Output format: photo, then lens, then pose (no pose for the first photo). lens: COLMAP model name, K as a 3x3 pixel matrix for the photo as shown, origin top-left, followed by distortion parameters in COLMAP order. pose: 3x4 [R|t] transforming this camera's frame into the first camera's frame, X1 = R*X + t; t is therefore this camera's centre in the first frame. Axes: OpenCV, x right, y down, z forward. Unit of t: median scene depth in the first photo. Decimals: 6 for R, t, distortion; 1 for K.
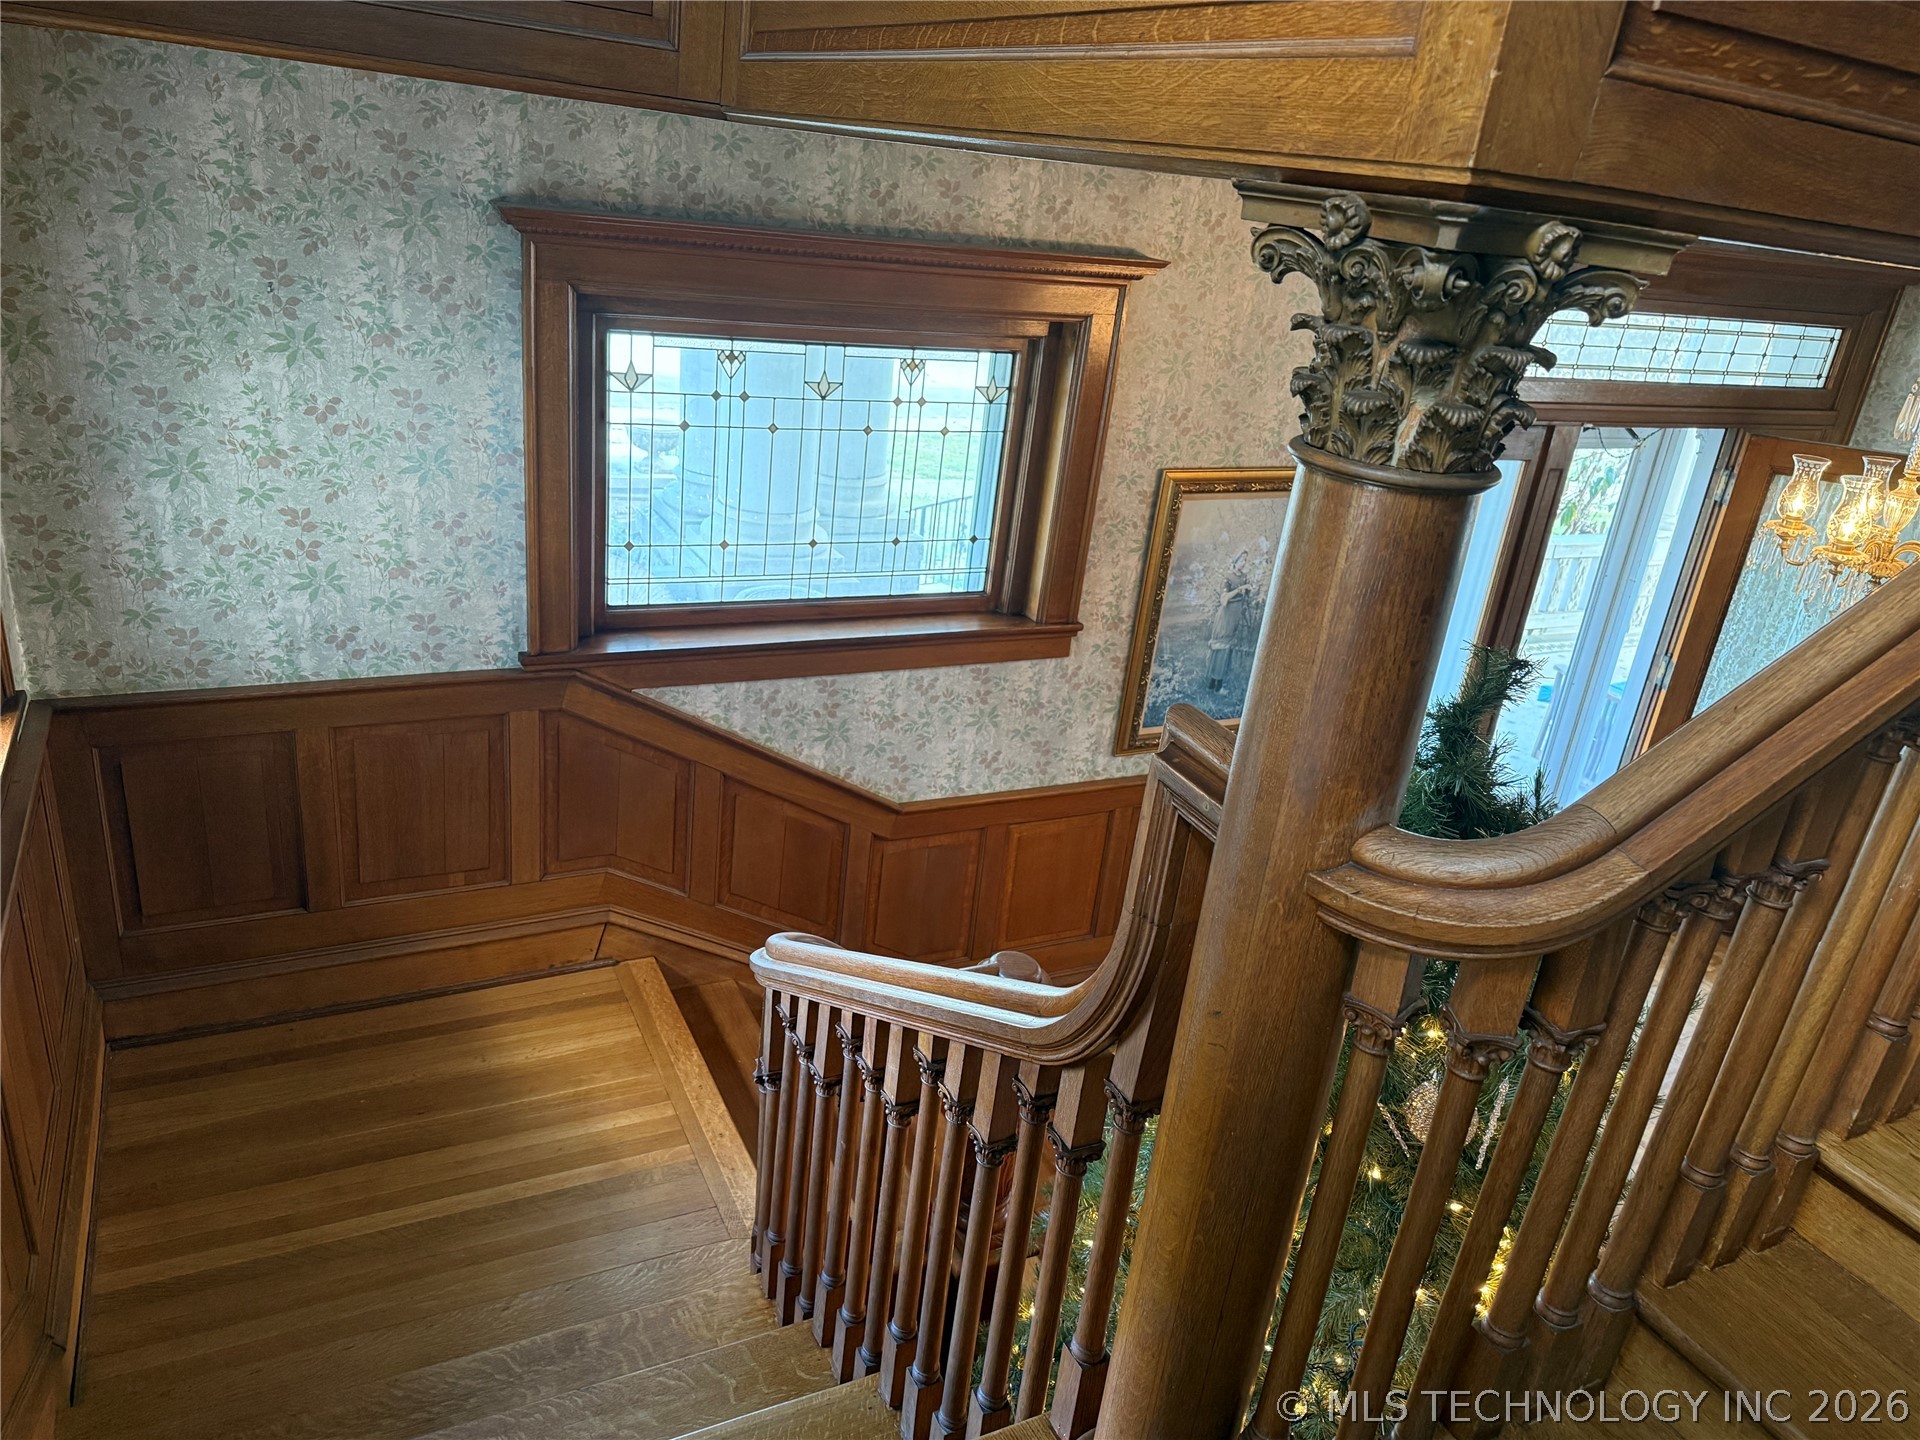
lens RADIAL K [[1346.7, 0, 960.1], [0, 1346.7, 724.1], [0, 0, 1]] dist [0.066259, -0.072851]
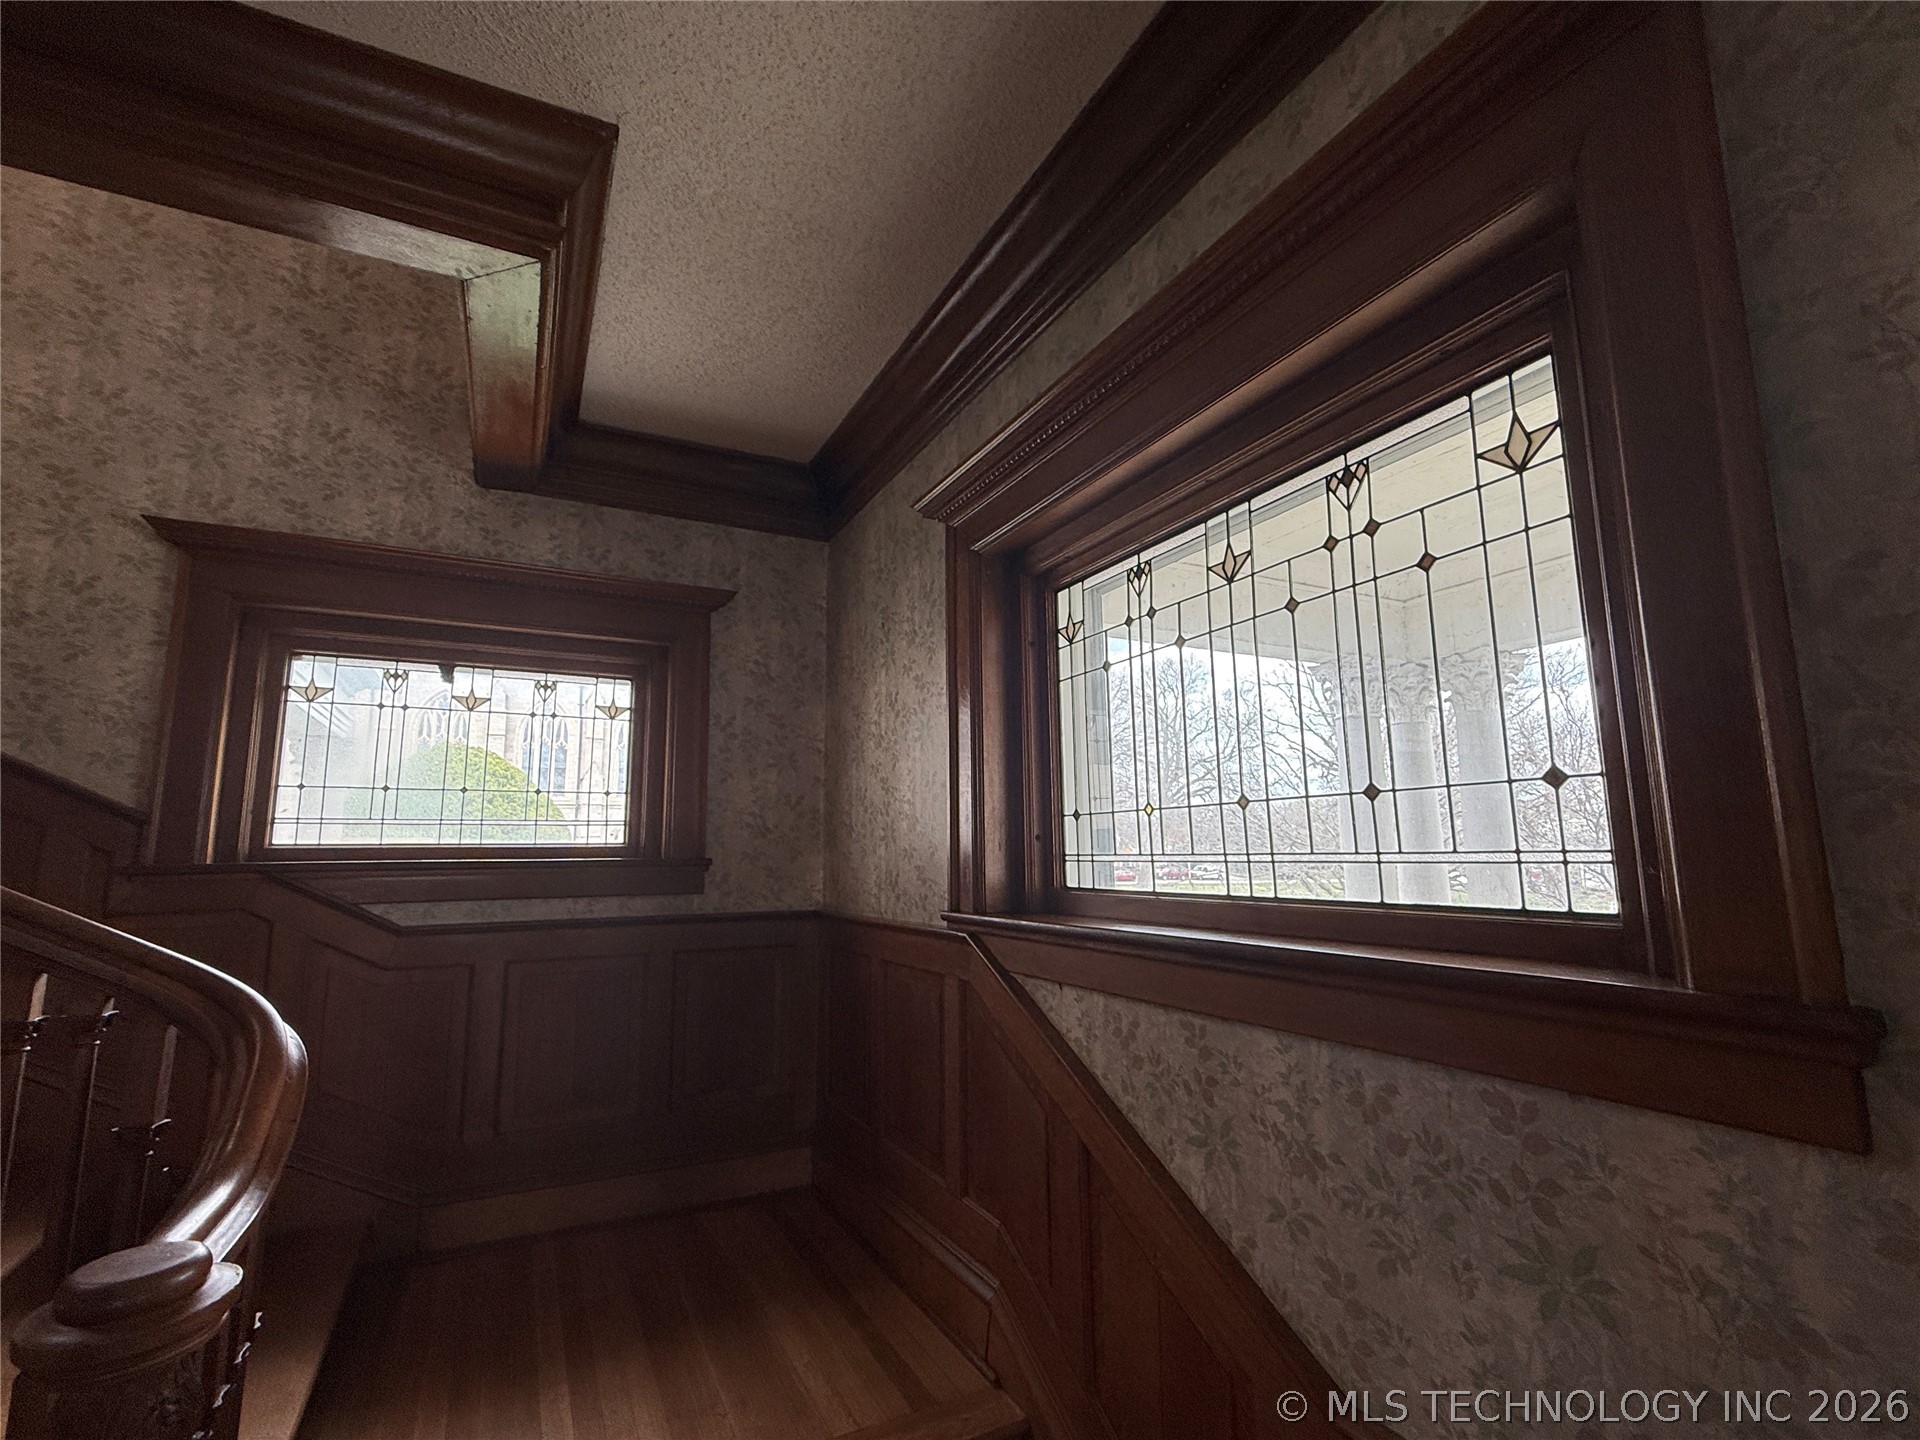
lens RADIAL K [[869.9, 0, 962.2], [0, 869.9, 726.2], [0, 0, 1]] dist [0.000652, 0.000037]
pose [[0.010426, -0.257924, -0.966109, 0.289838], [-0.380431, 0.892484, -0.242374, -0.018704], [0.924751, 0.370065, -0.088818, 0.910253]]
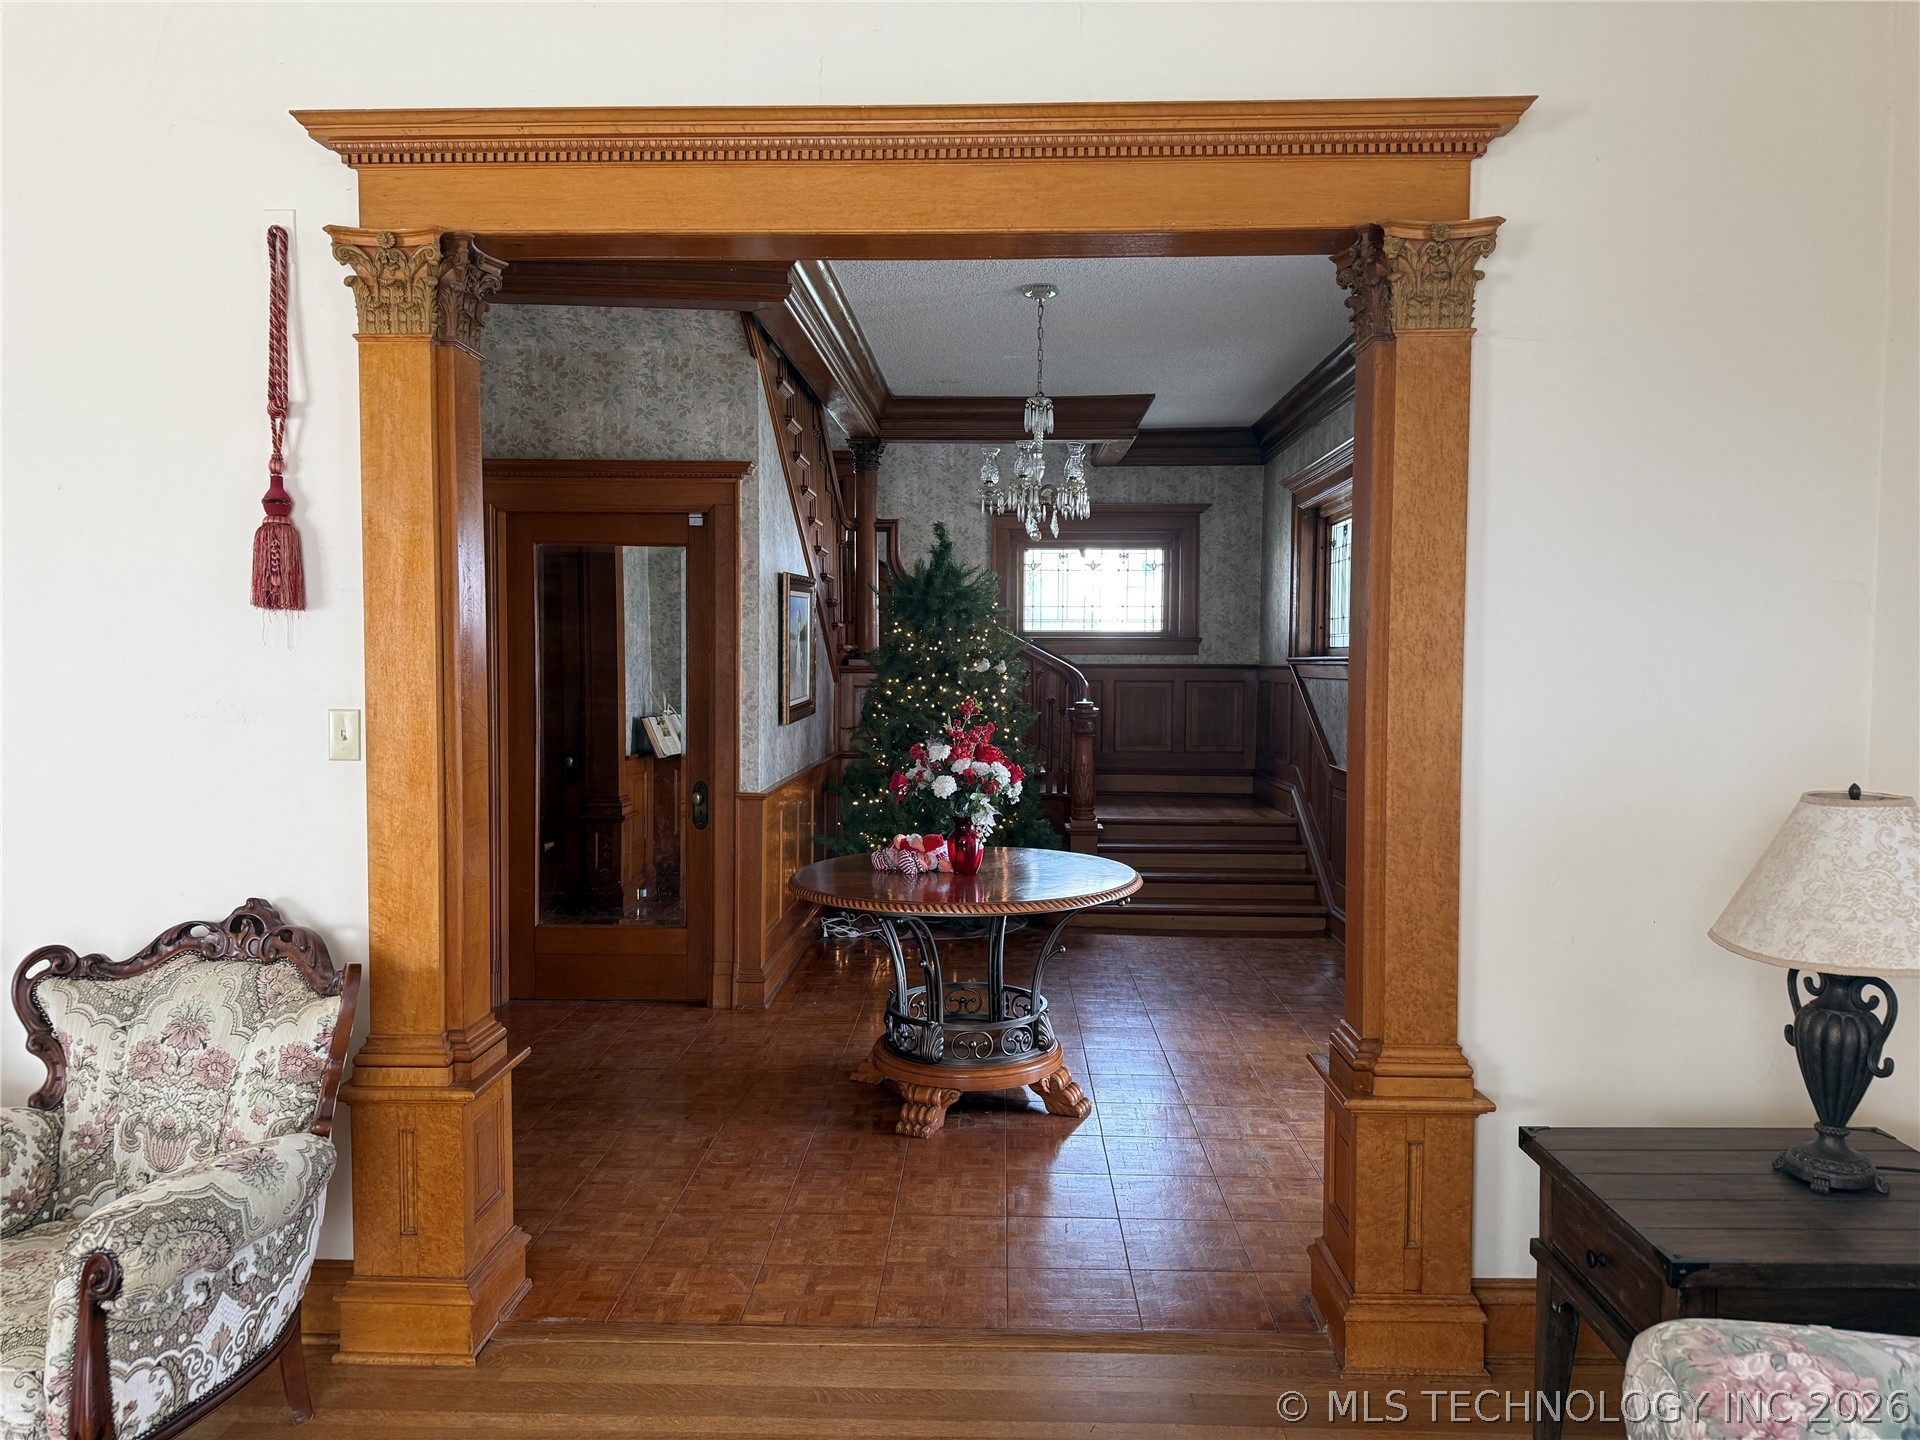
lens RADIAL K [[1346.7, 0, 957.5], [0, 1346.7, 723.9], [0, 0, 1]] dist [0.066259, -0.072851]
pose [[-0.467311, -0.070132, -0.881307, 1.926494], [-0.398455, 0.906573, 0.139138, -0.039918], [0.789211, 0.416182, -0.451596, 1.522300]]
